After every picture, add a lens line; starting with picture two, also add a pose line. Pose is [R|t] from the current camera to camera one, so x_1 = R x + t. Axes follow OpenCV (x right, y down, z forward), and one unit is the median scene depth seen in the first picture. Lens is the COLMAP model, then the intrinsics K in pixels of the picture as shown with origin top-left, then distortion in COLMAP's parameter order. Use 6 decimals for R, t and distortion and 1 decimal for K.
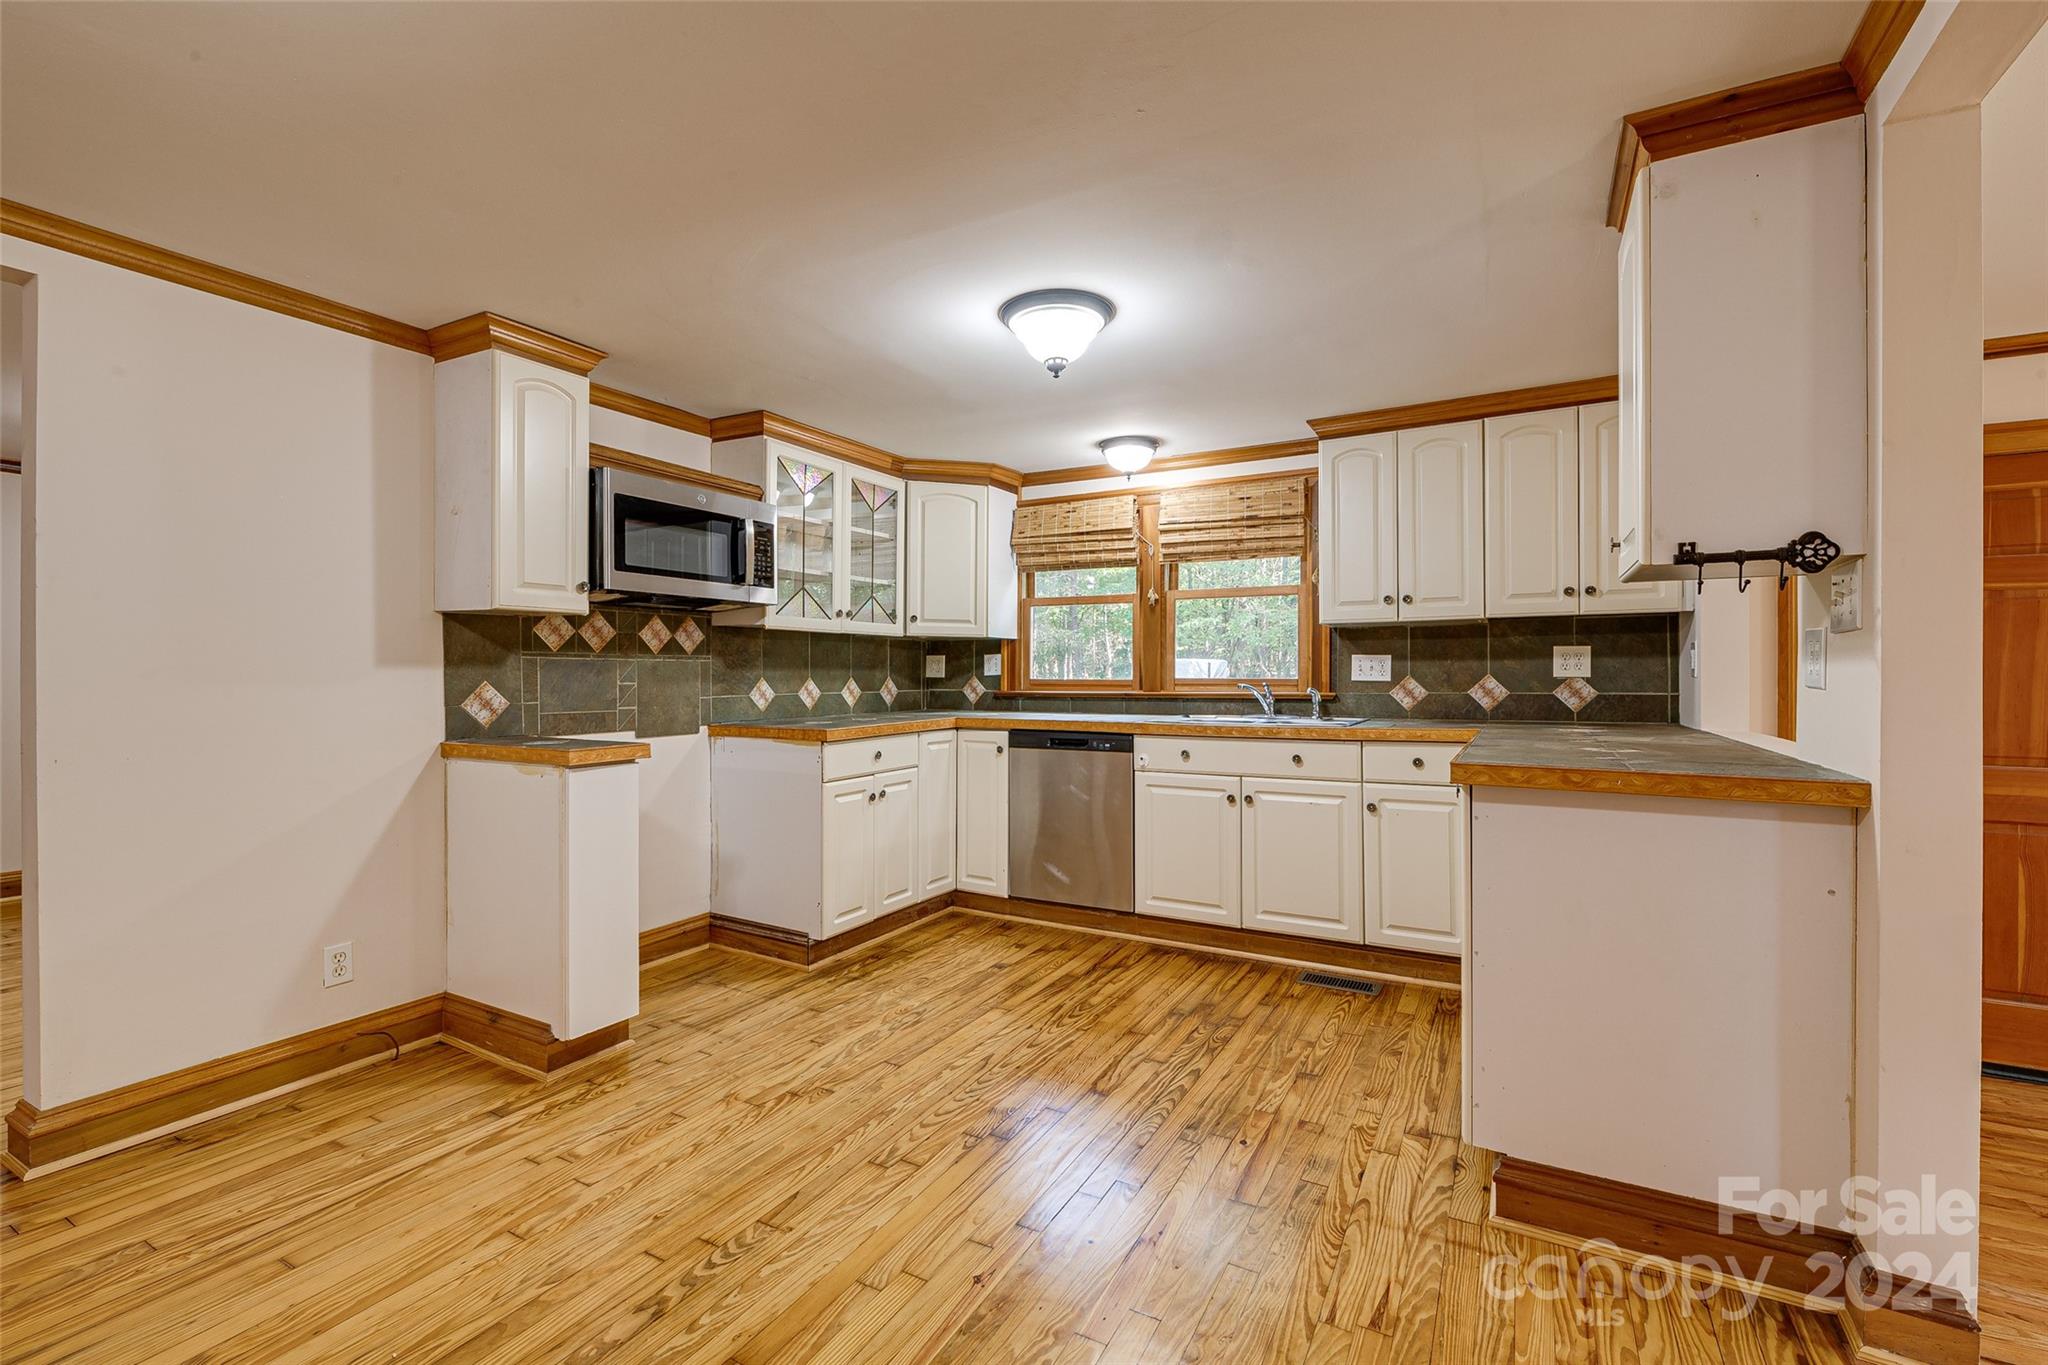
lens RADIAL K [[875.1, 0, 1024.9], [0, 875.1, 673.1], [0, 0, 1]] dist [0.010610, -0.007424]
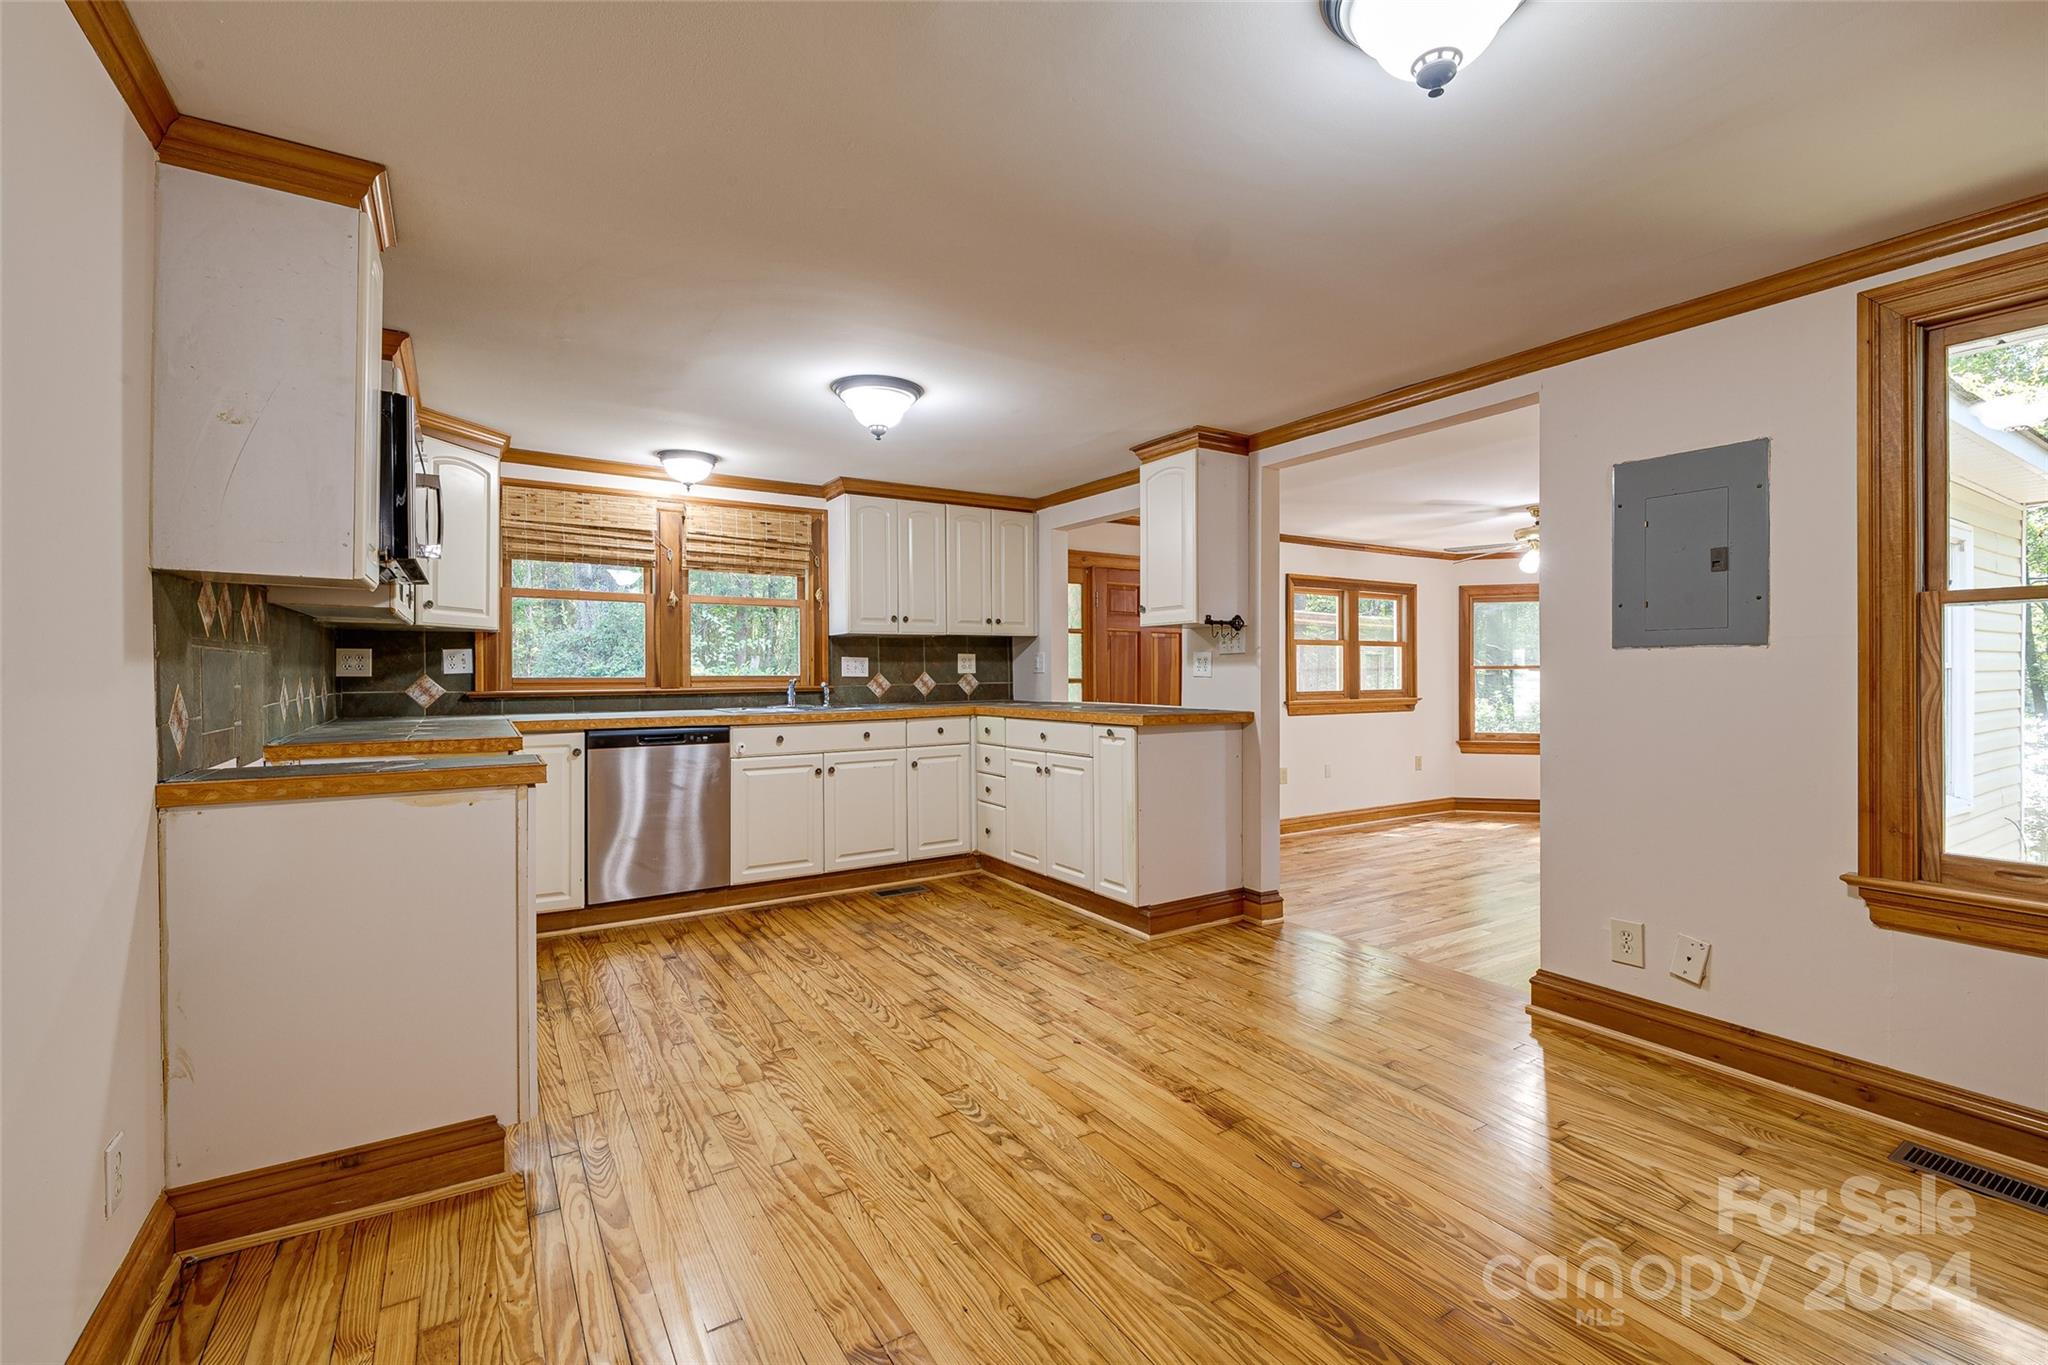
lens RADIAL K [[875.1, 0, 1024.2], [0, 875.1, 672.3], [0, 0, 1]] dist [0.010610, -0.007424]
pose [[0.477650, -0.001318, 0.878549, -0.720141], [0.000503, 0.999999, 0.001227, 0.000790], [-0.878550, -0.000144, 0.477650, 0.145639]]
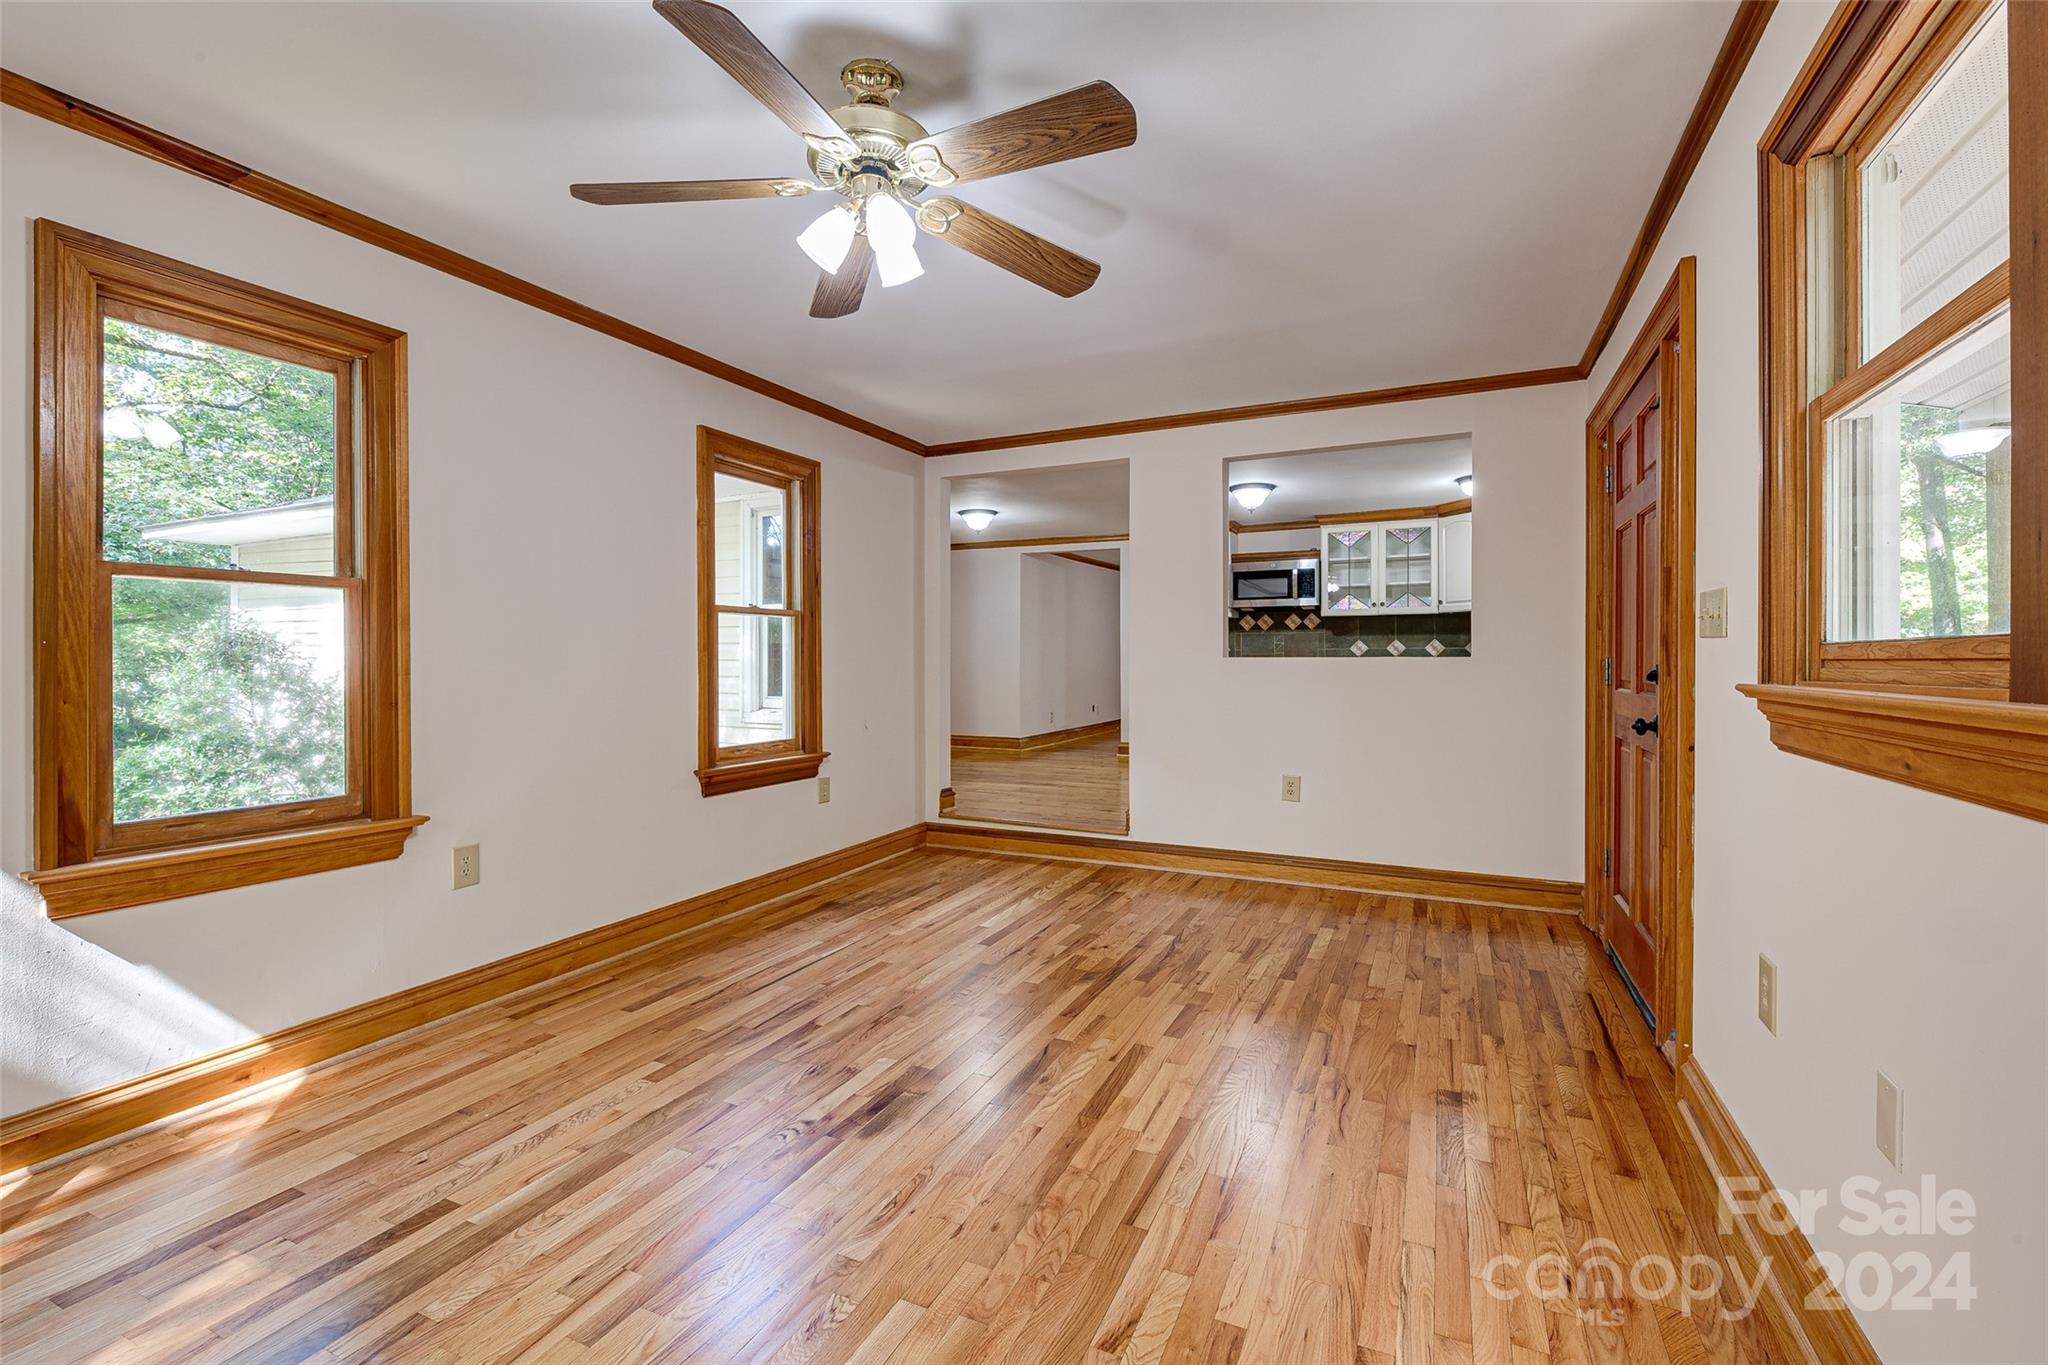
lens RADIAL K [[875.1, 0, 1022.1], [0, 875.1, 666.7], [0, 0, 1]] dist [0.010610, -0.007424]
pose [[0.064159, 0.005585, -0.997924, 1.791304], [0.003494, 0.999977, 0.005821, 0.057148], [0.997934, -0.003860, 0.064138, 0.142953]]
